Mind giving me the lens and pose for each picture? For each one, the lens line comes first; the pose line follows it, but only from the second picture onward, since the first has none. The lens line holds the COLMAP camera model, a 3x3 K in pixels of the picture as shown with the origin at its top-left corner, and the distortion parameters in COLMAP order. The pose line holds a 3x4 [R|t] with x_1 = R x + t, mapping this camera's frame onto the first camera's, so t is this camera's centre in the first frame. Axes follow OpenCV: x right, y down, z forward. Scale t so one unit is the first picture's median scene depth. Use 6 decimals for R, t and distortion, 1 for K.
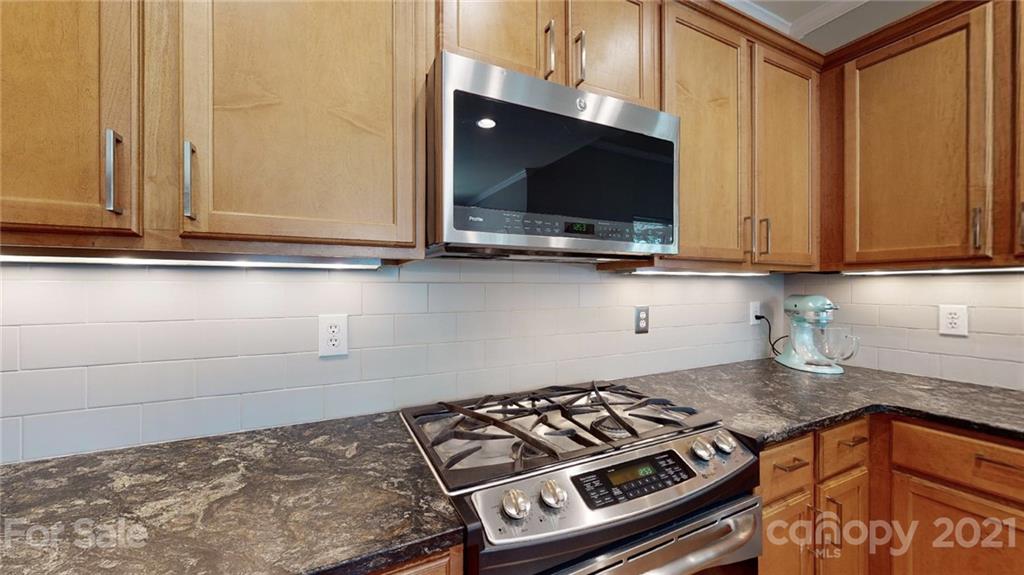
lens RADIAL K [[378.6, 0, 511.9], [0, 378.6, 288.0], [0, 0, 1]] dist [0.000537, -0.000554]
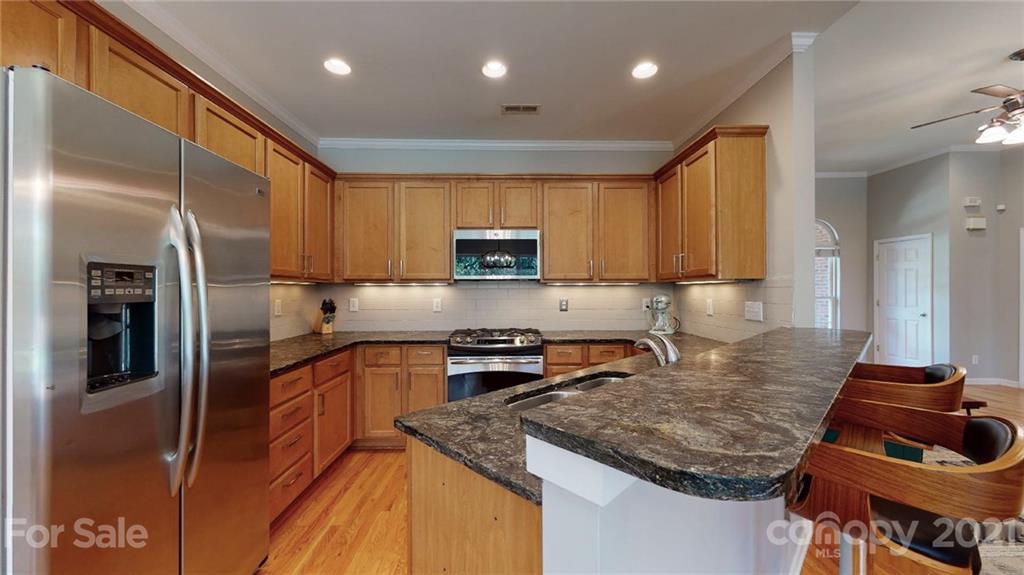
lens RADIAL K [[378.6, 0, 511.2], [0, 378.6, 290.2], [0, 0, 1]] dist [0.000537, -0.000554]
pose [[0.904926, 0.000061, -0.425570, 1.511071], [0.000284, 1.000000, 0.000747, -0.007726], [0.425570, -0.000796, 0.904925, -1.702512]]
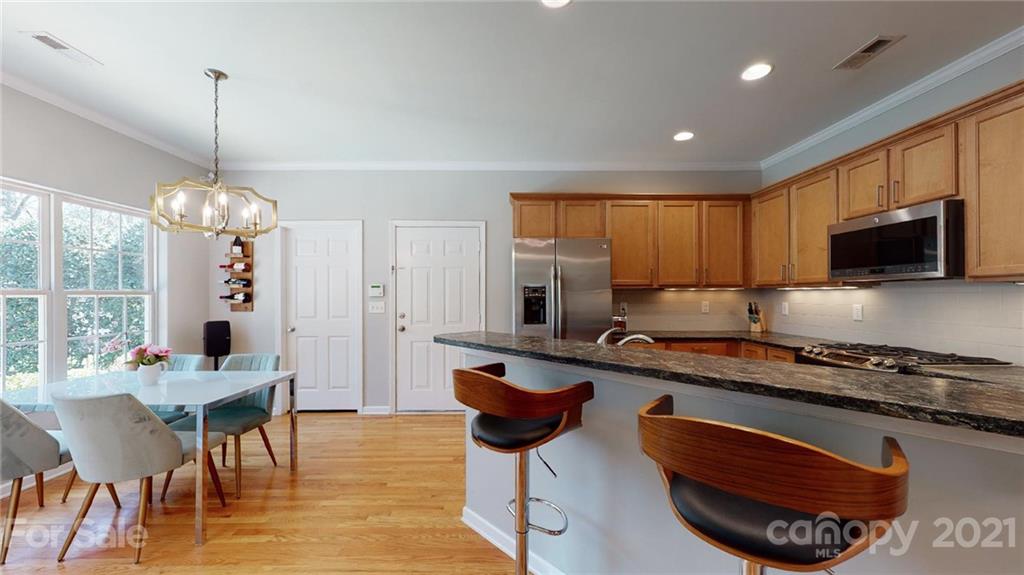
lens RADIAL K [[378.6, 0, 512.4], [0, 378.6, 294.2], [0, 0, 1]] dist [0.000537, -0.000554]
pose [[-0.434467, 0.000100, -0.900688, 3.074628], [0.001878, 0.999998, -0.000795, -0.010065], [0.900686, -0.002037, -0.434466, -0.050072]]
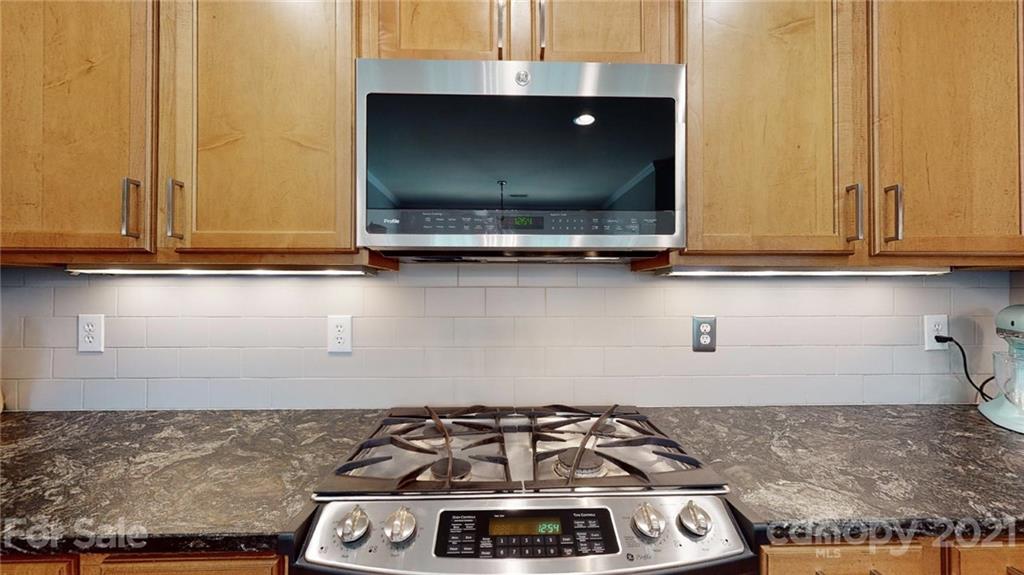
lens RADIAL K [[378.6, 0, 511.5], [0, 378.6, 288.4], [0, 0, 1]] dist [0.000537, -0.000554]
pose [[0.907867, -0.003008, -0.419248, 0.465092], [-0.002491, 0.999918, -0.012567, 0.001733], [0.419251, 0.012454, 0.907785, 0.195456]]
